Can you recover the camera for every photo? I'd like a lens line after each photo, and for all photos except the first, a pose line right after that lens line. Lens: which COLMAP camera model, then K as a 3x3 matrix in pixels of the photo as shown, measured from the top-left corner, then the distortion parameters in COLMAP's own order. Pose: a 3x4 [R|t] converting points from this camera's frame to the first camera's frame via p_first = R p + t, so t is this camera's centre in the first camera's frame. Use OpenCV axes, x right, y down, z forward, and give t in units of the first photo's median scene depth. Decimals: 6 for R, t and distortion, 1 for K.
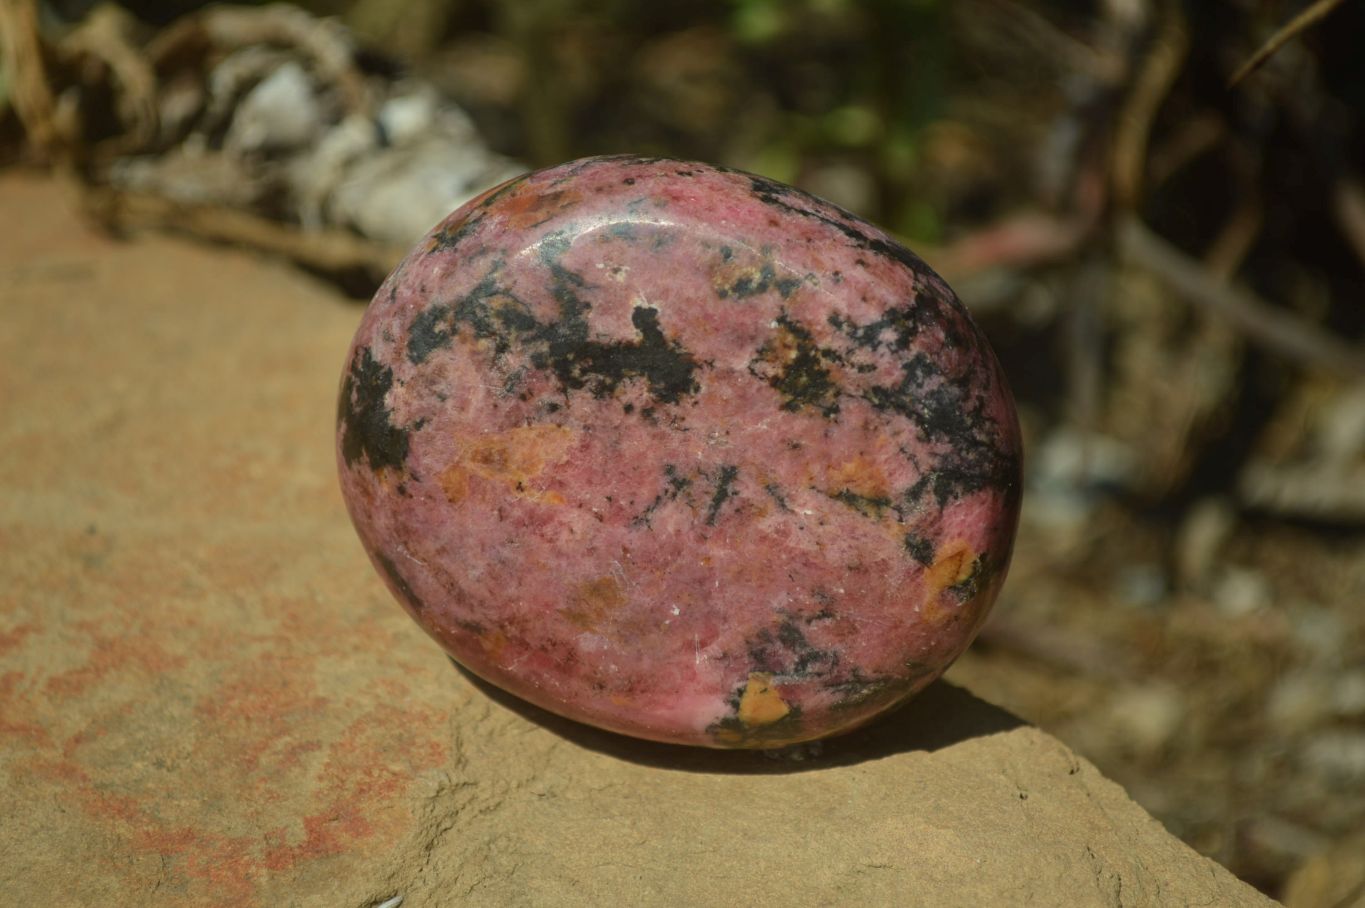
lens RADIAL K [[2953.8, 0, 682.5], [0, 2953.8, 454.0], [0, 0, 1]] dist [-0.024035, -0.080685]
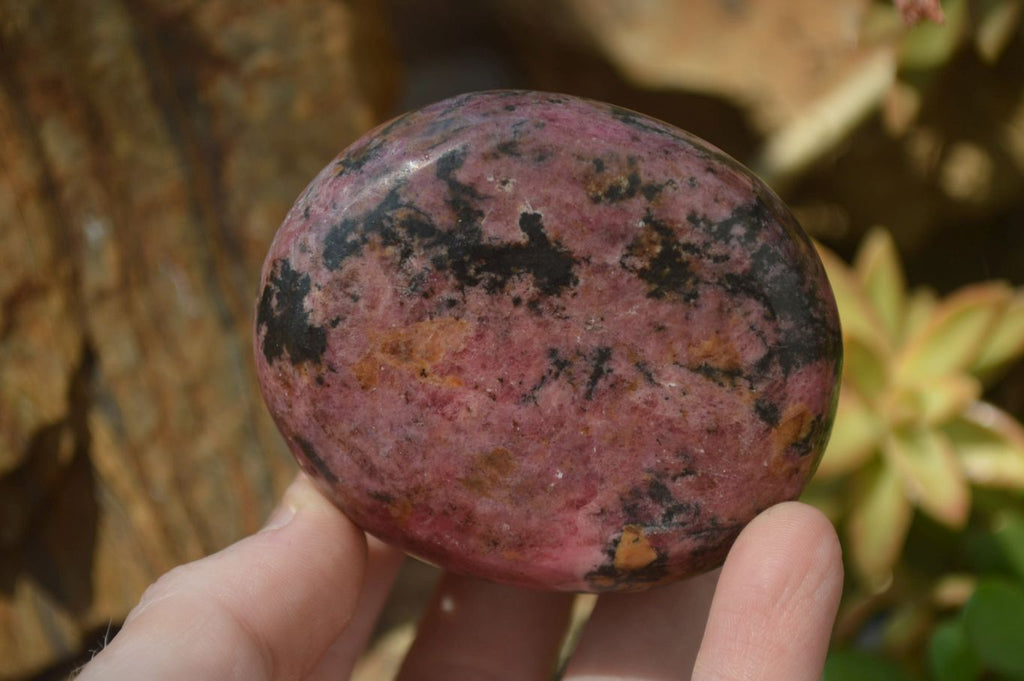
lens RADIAL K [[2215.9, 0, 512.0], [0, 2215.9, 340.5], [0, 0, 1]] dist [-0.024035, -0.080685]
pose [[0.995781, -0.035427, 0.084652, -0.094550], [0.039076, 0.998360, -0.041837, 0.036464], [-0.083031, 0.044968, 0.995532, 0.127991]]
